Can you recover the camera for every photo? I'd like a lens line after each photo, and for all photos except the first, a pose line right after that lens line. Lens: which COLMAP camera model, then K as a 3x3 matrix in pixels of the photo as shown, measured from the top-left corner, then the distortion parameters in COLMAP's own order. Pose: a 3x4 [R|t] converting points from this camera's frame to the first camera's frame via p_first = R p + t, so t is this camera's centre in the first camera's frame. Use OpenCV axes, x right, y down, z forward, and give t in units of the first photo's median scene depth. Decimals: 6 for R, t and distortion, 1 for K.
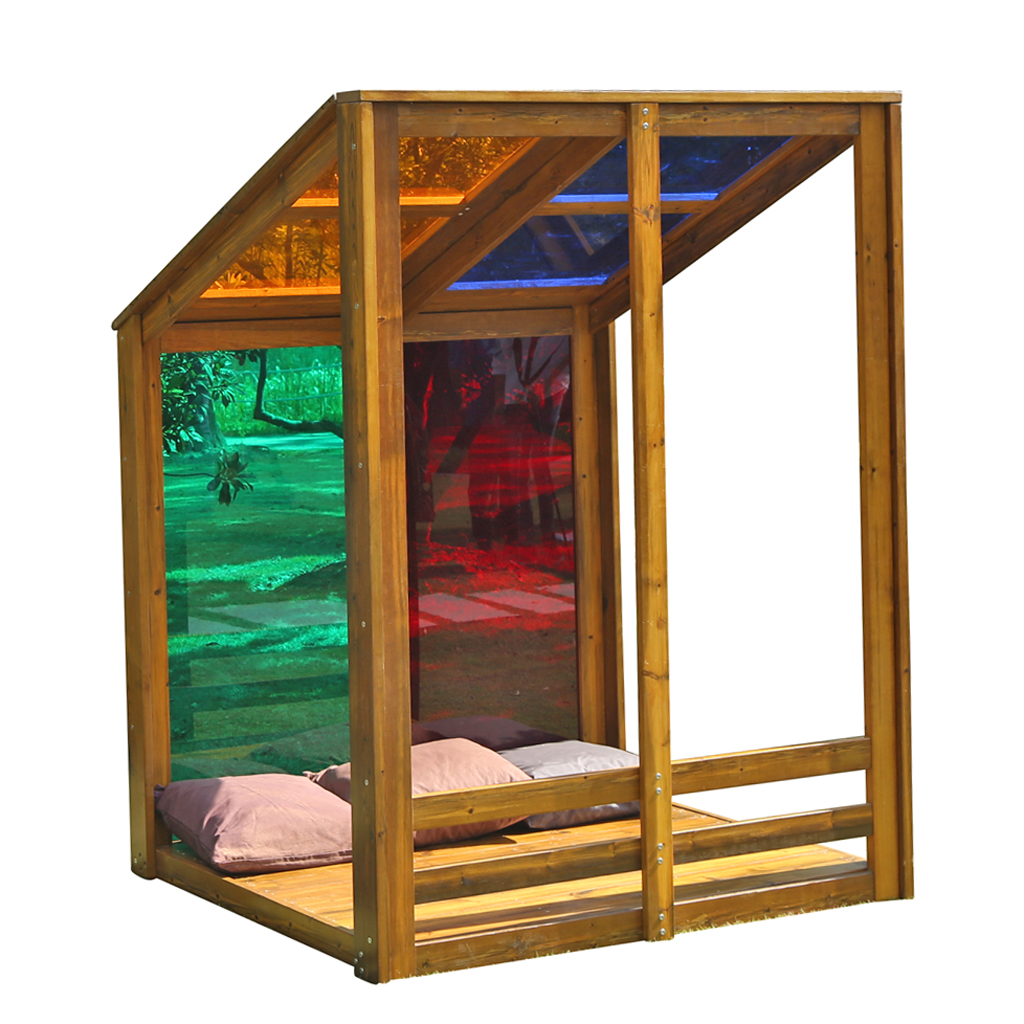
lens RADIAL K [[2486.5, 0, 512.0], [0, 2486.5, 512.0], [0, 0, 1]] dist [0.125556, -3.776171]
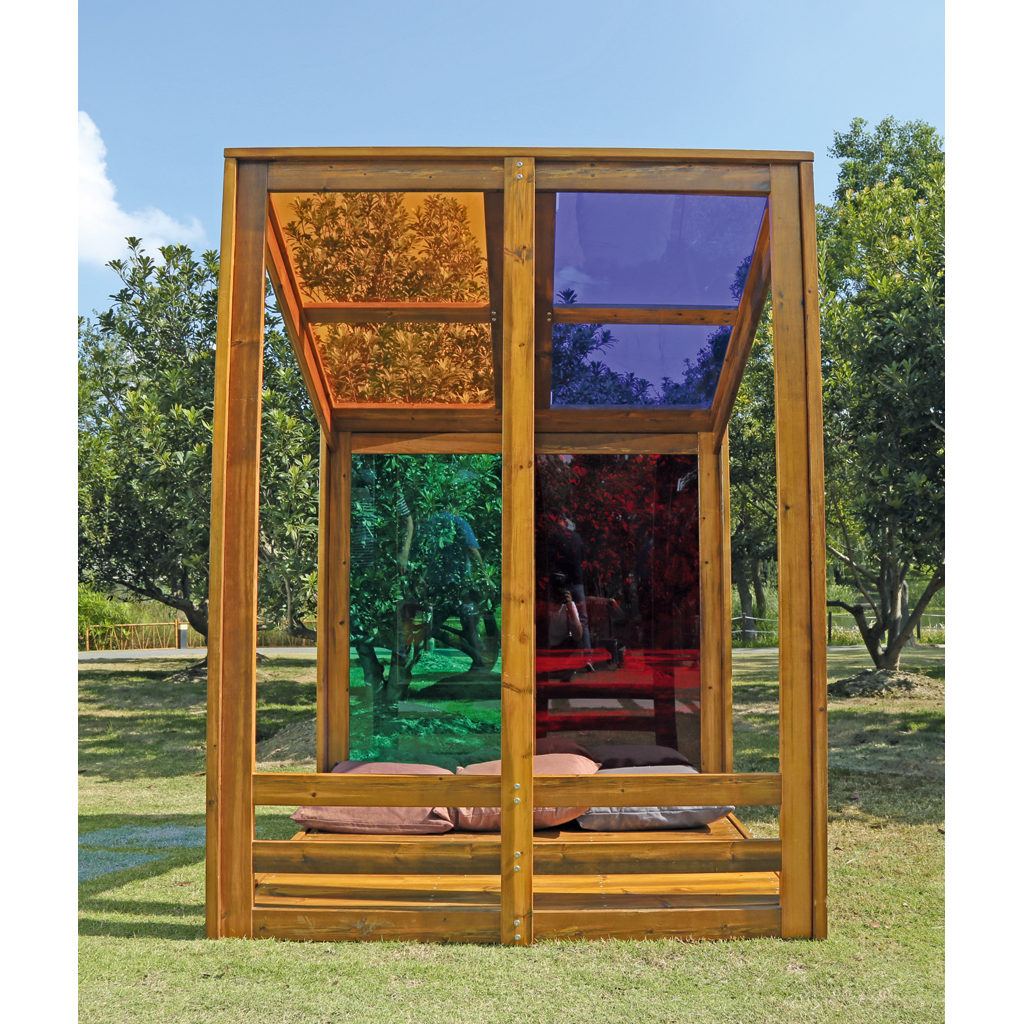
lens RADIAL K [[1078.4, 0, 512.1], [0, 1078.4, 546.5], [0, 0, 1]] dist [-0.144397, 0.030524]
pose [[0.882644, 0.006812, -0.469994, 0.264543], [-0.061300, 0.993024, -0.100728, 0.052052], [0.466029, 0.117718, 0.876903, 0.595070]]
